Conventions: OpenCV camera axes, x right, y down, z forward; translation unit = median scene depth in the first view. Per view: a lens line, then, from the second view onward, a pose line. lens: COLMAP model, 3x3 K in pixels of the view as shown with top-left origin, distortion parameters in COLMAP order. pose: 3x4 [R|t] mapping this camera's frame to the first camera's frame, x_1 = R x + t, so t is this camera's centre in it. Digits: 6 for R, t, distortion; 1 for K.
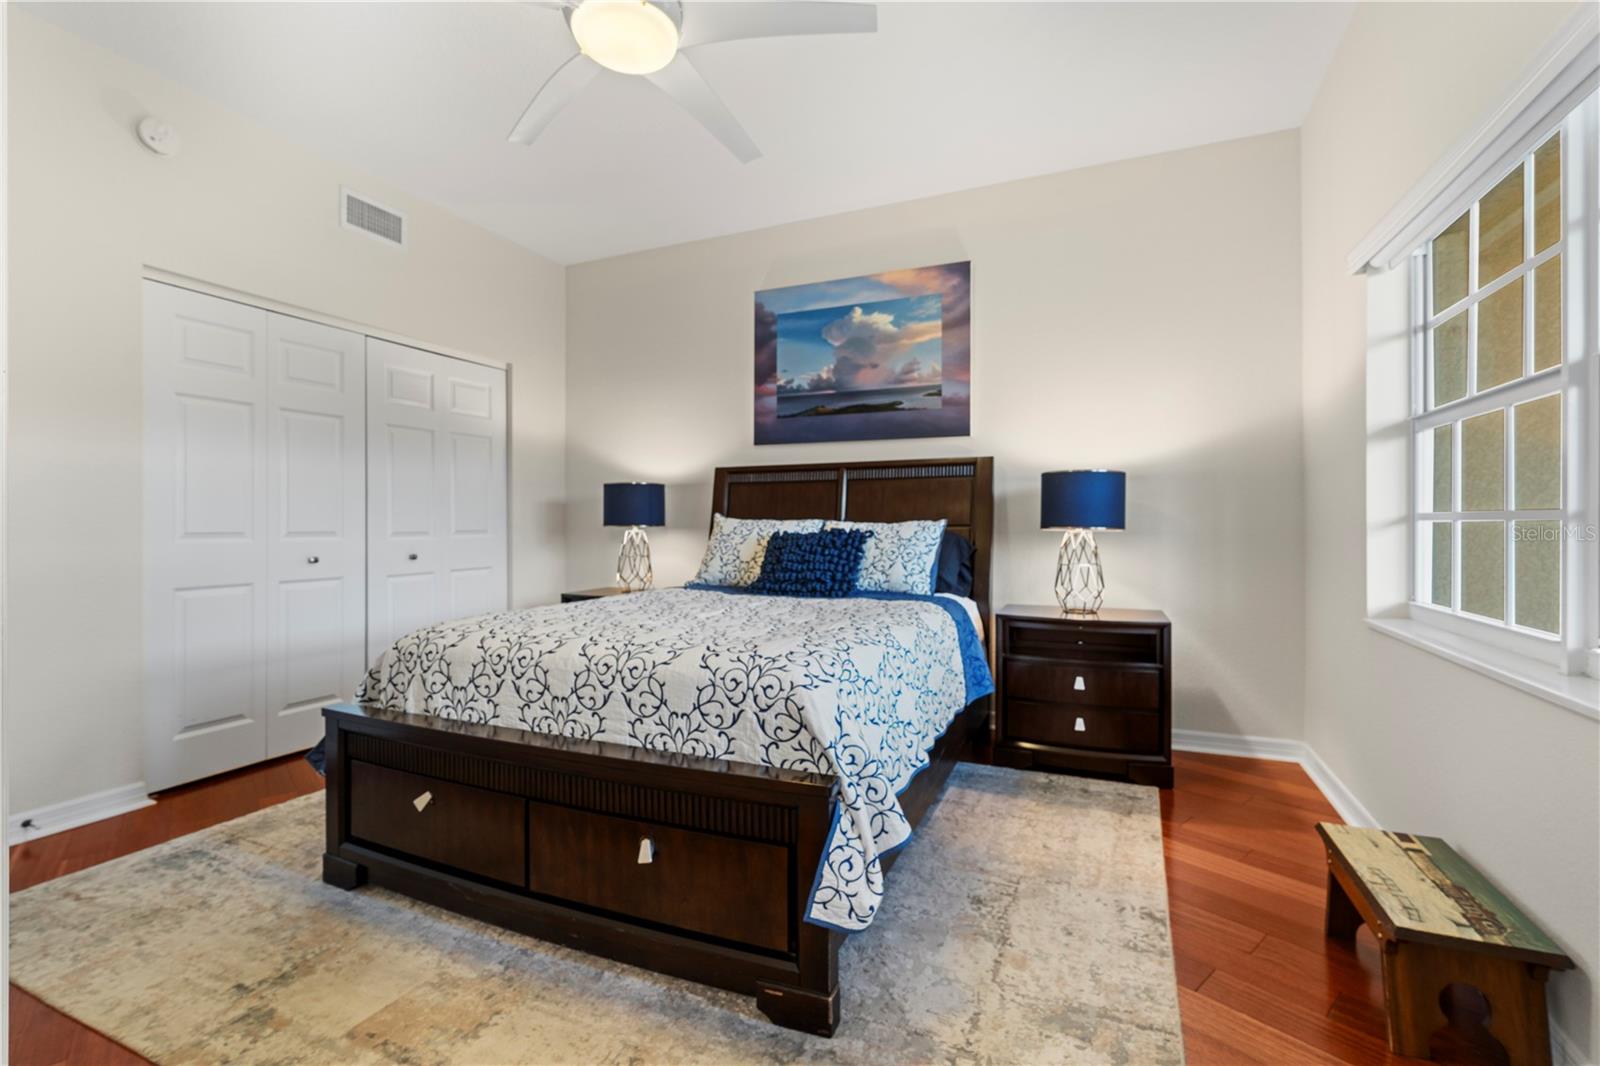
lens RADIAL K [[726.0, 0, 801.7], [0, 726.0, 520.4], [0, 0, 1]] dist [-0.013218, 0.005885]
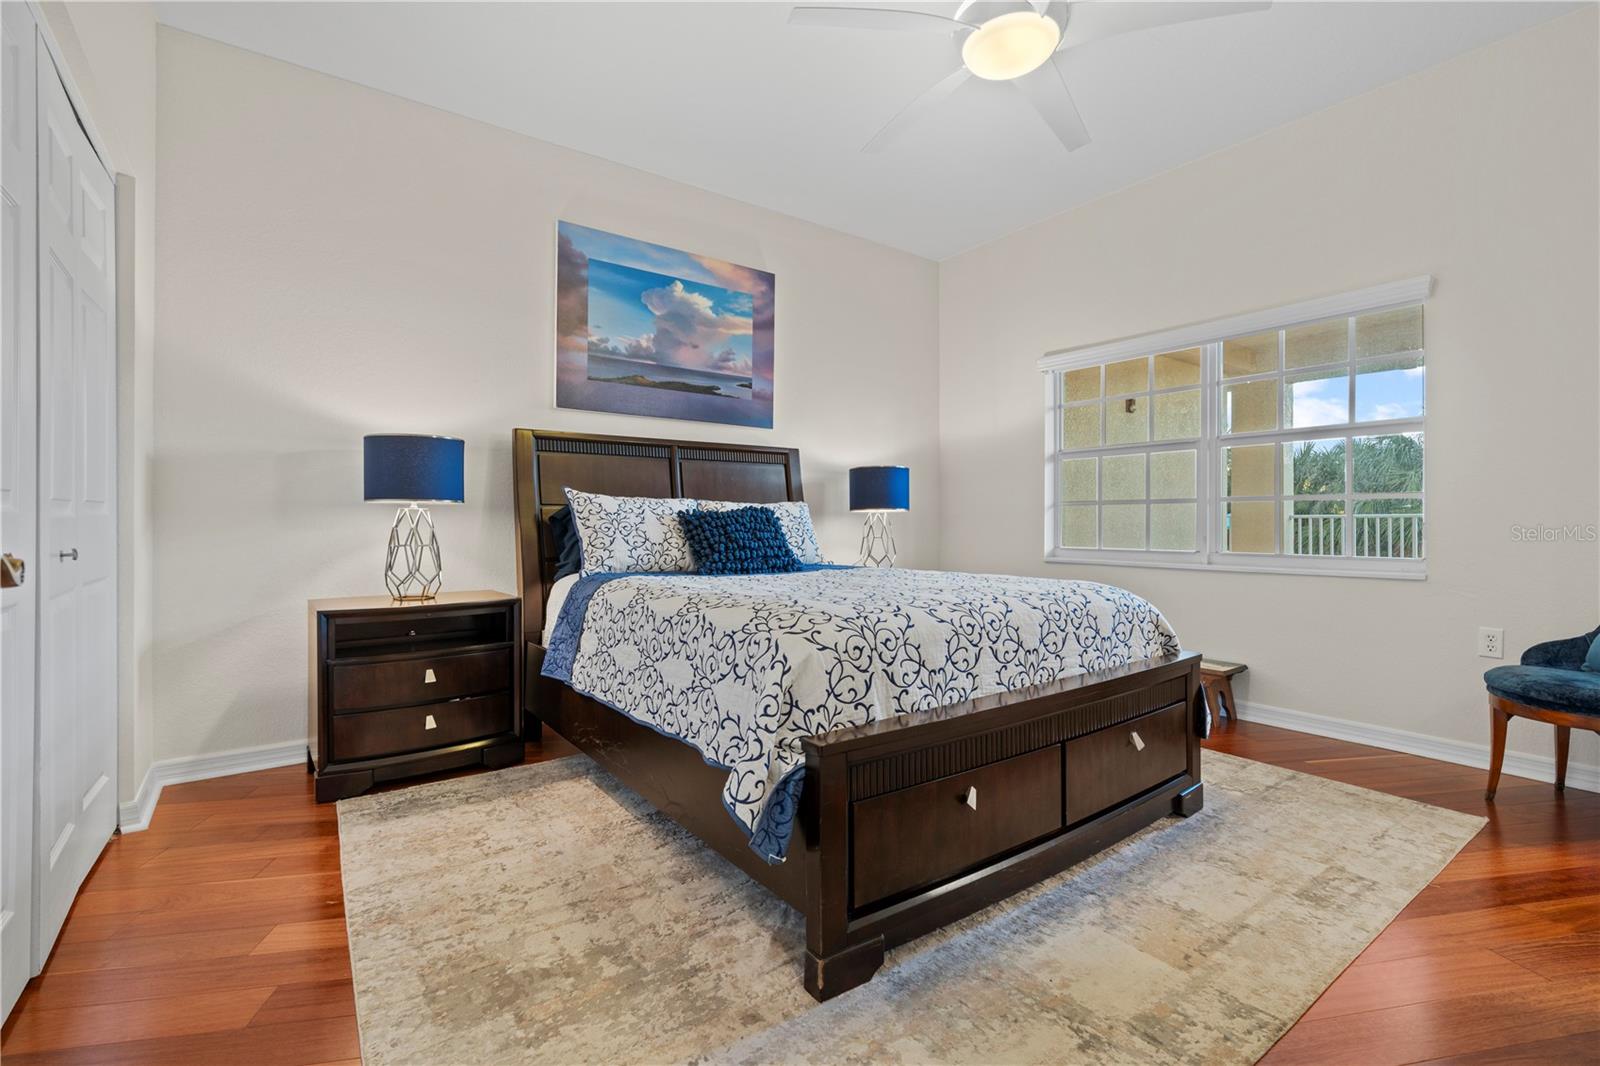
lens RADIAL K [[736.3, 0, 810.8], [0, 736.3, 516.7], [0, 0, 1]] dist [-0.002462, 0.000222]
pose [[0.477181, 0.007154, 0.878776, -0.750307], [-0.002600, 0.999974, -0.006730, 0.029028], [-0.878801, 0.000927, 0.477187, 0.399215]]
